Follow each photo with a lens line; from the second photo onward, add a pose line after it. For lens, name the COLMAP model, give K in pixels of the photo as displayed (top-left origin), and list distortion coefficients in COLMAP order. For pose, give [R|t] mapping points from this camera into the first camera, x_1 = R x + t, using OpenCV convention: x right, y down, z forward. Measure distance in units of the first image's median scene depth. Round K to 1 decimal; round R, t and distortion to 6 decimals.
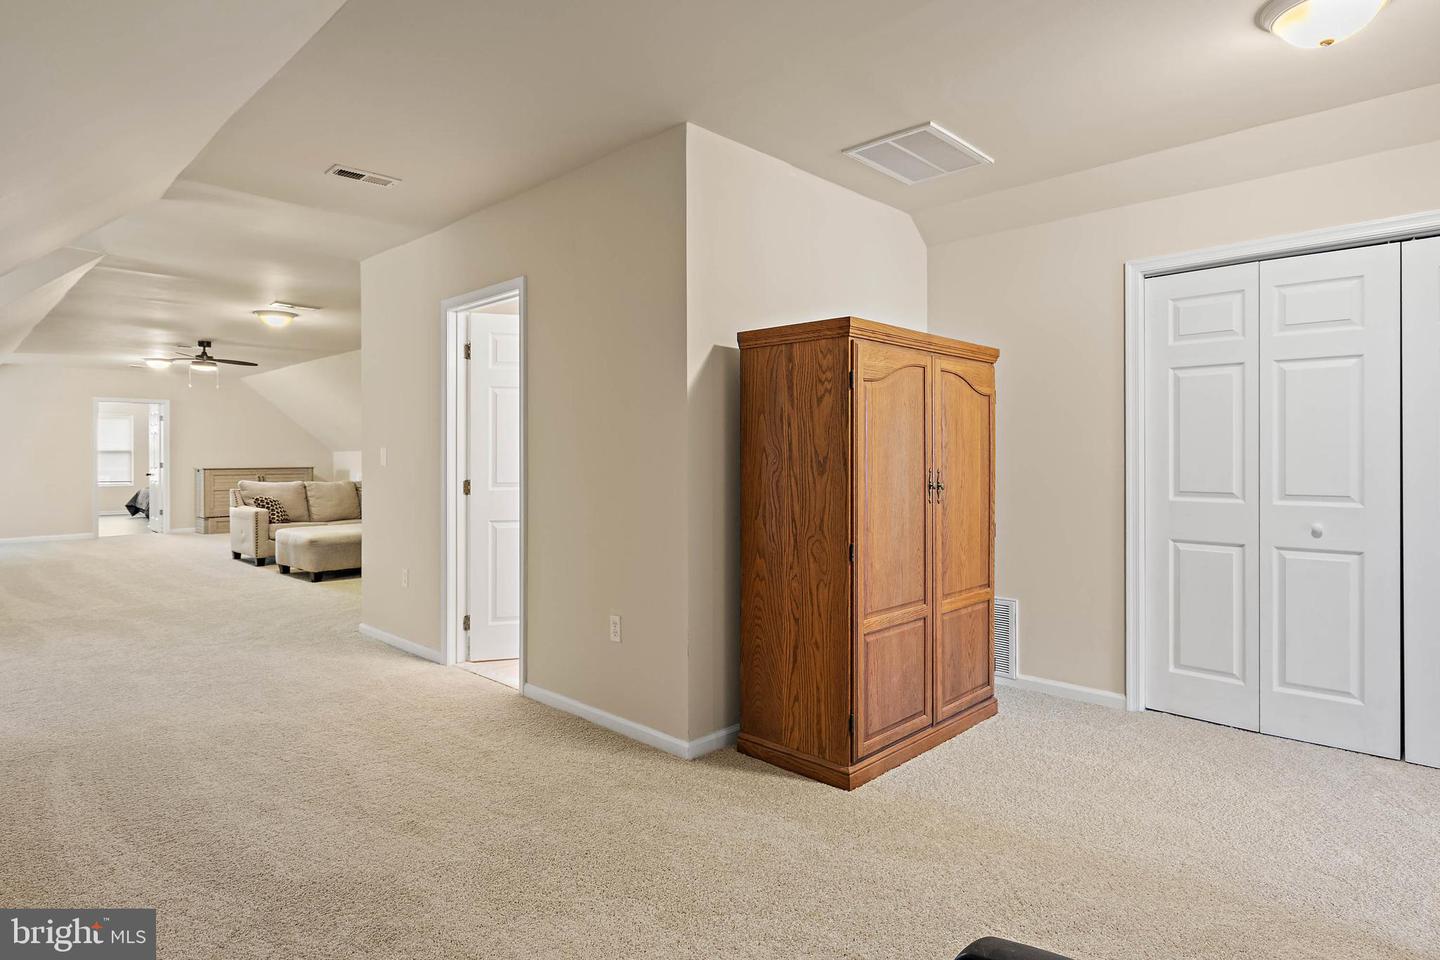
lens RADIAL K [[782.1, 0, 723.8], [0, 782.1, 466.0], [0, 0, 1]] dist [0.003749, 0.000667]
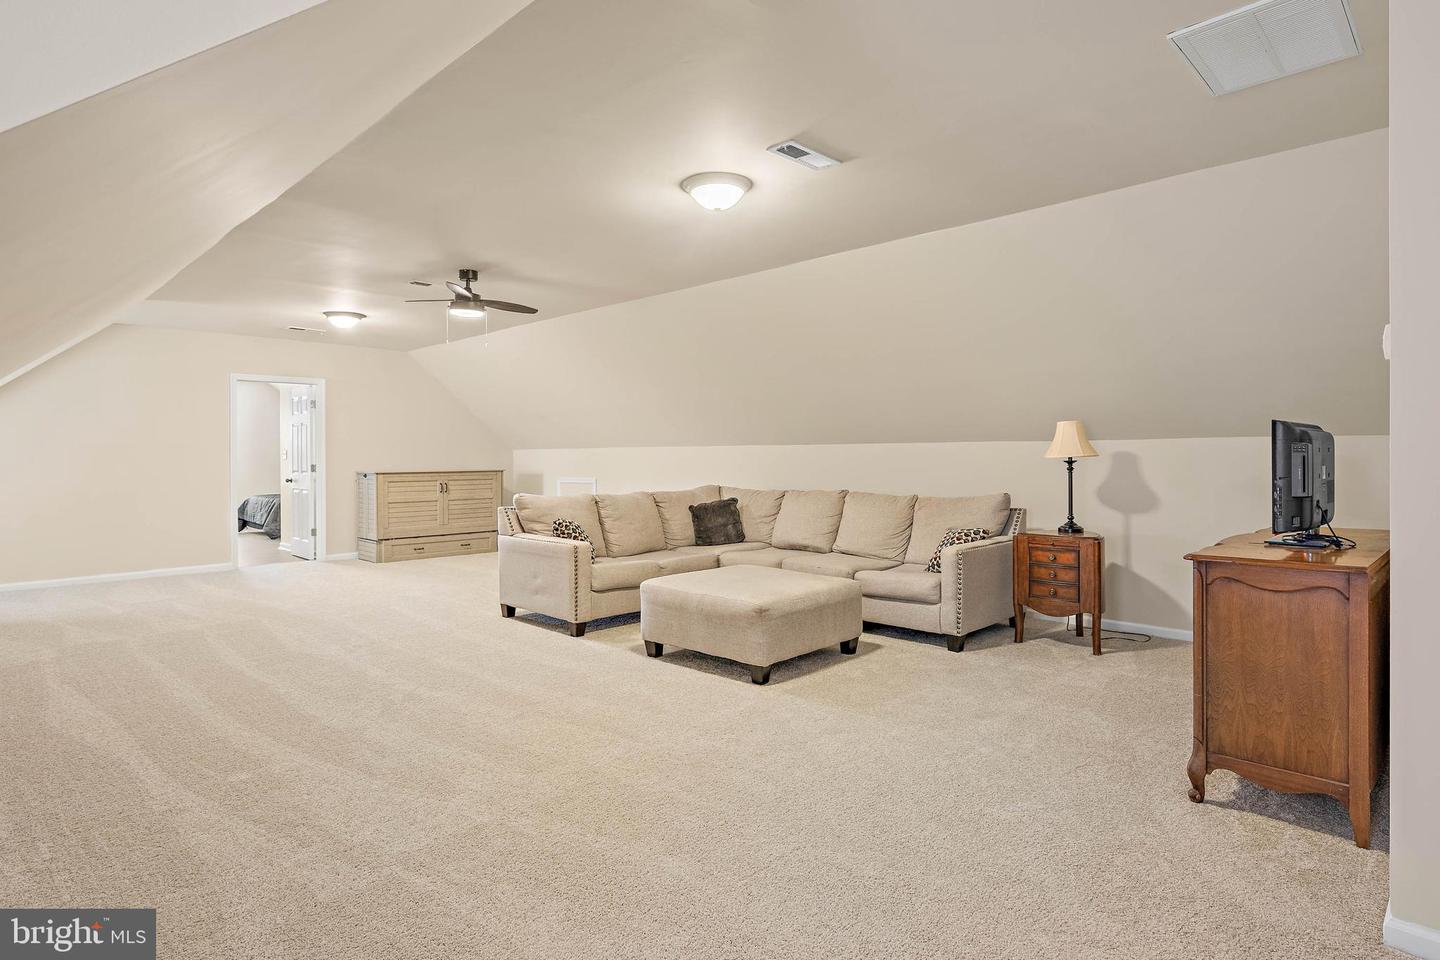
lens RADIAL K [[782.1, 0, 725.8], [0, 782.1, 476.3], [0, 0, 1]] dist [0.003749, 0.000667]
pose [[0.999910, -0.002503, -0.013178, -0.436699], [0.002690, 0.999896, 0.014190, -0.003972], [0.013141, -0.014224, 0.999812, 0.366552]]
